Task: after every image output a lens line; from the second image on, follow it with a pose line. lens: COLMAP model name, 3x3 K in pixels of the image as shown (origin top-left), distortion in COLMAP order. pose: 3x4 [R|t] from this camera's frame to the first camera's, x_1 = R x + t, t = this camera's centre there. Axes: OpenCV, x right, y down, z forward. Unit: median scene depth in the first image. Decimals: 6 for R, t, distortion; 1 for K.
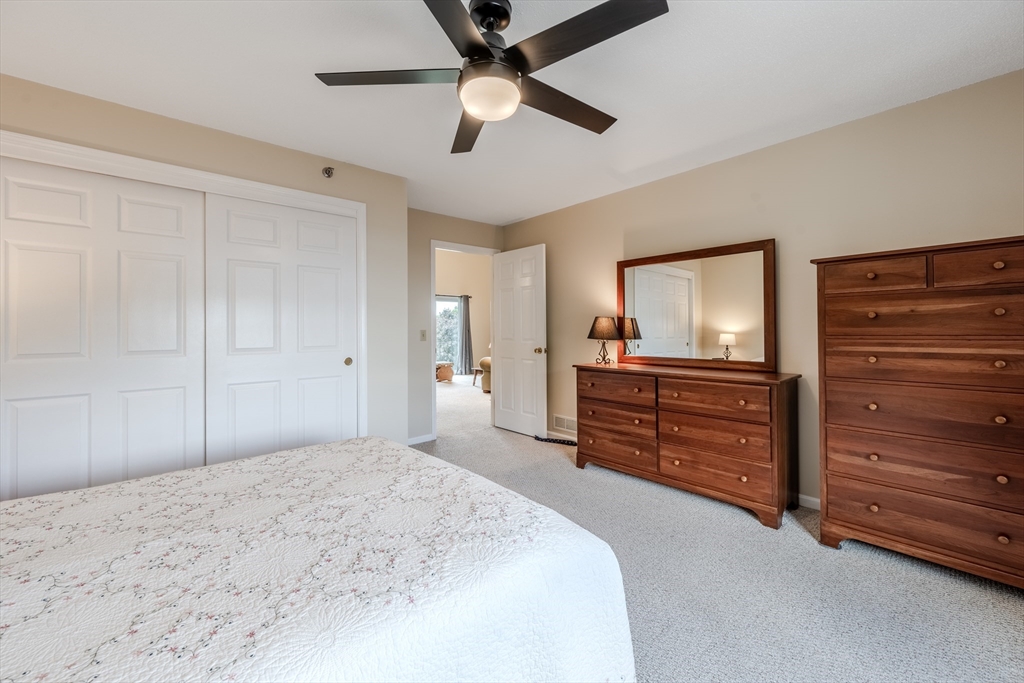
lens RADIAL K [[405.8, 0, 510.6], [0, 405.8, 332.1], [0, 0, 1]] dist [-0.002729, 0.000011]
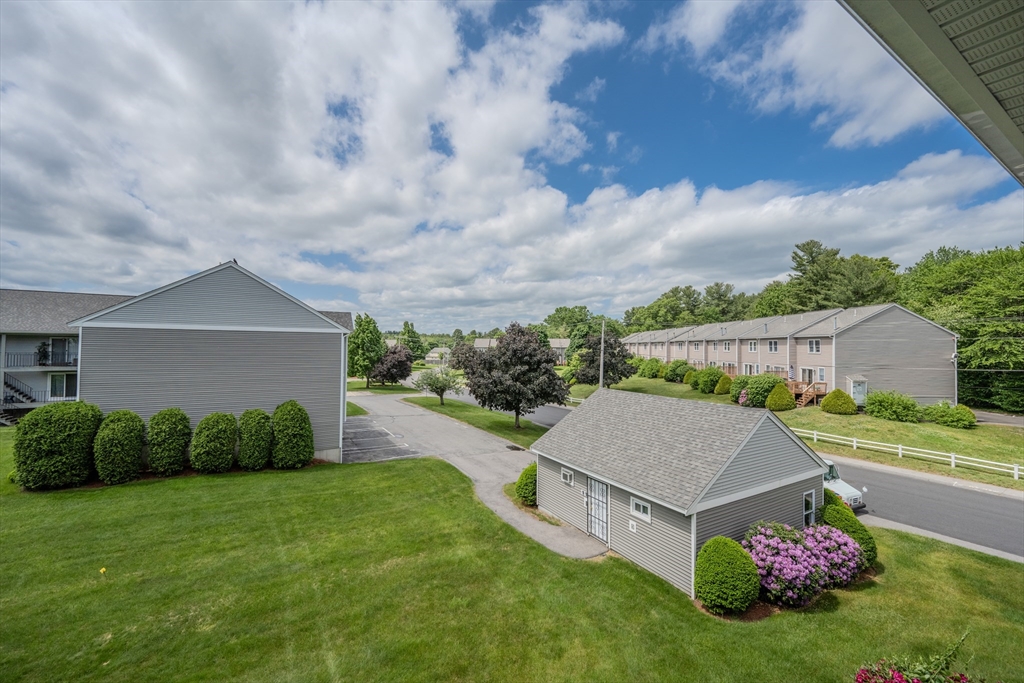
lens RADIAL K [[405.8, 0, 509.0], [0, 405.8, 343.1], [0, 0, 1]] dist [-0.002729, 0.000011]
pose [[0.983095, 0.013197, -0.182618, -0.170891], [-0.016307, 0.999746, -0.015539, -0.039024], [0.182366, 0.018255, 0.983061, 1.431153]]
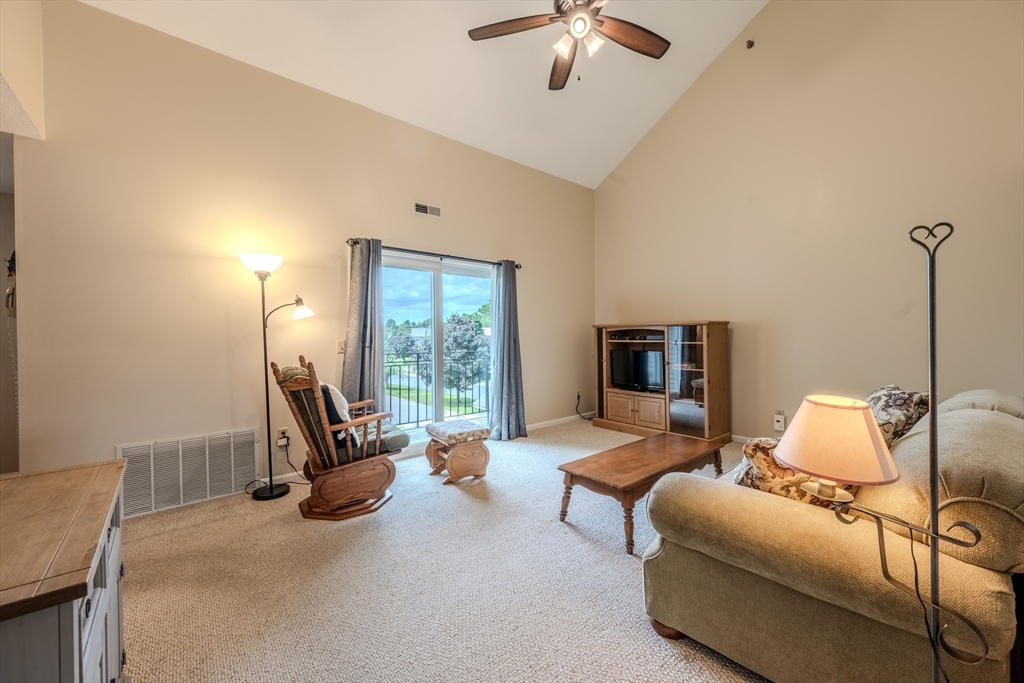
lens RADIAL K [[405.8, 0, 513.6], [0, 405.8, 339.0], [0, 0, 1]] dist [-0.002729, 0.000011]
pose [[0.999924, -0.005545, -0.011005, -0.099788], [0.005554, 0.999984, 0.000744, -0.006646], [0.011001, -0.000805, 0.999939, 0.549336]]
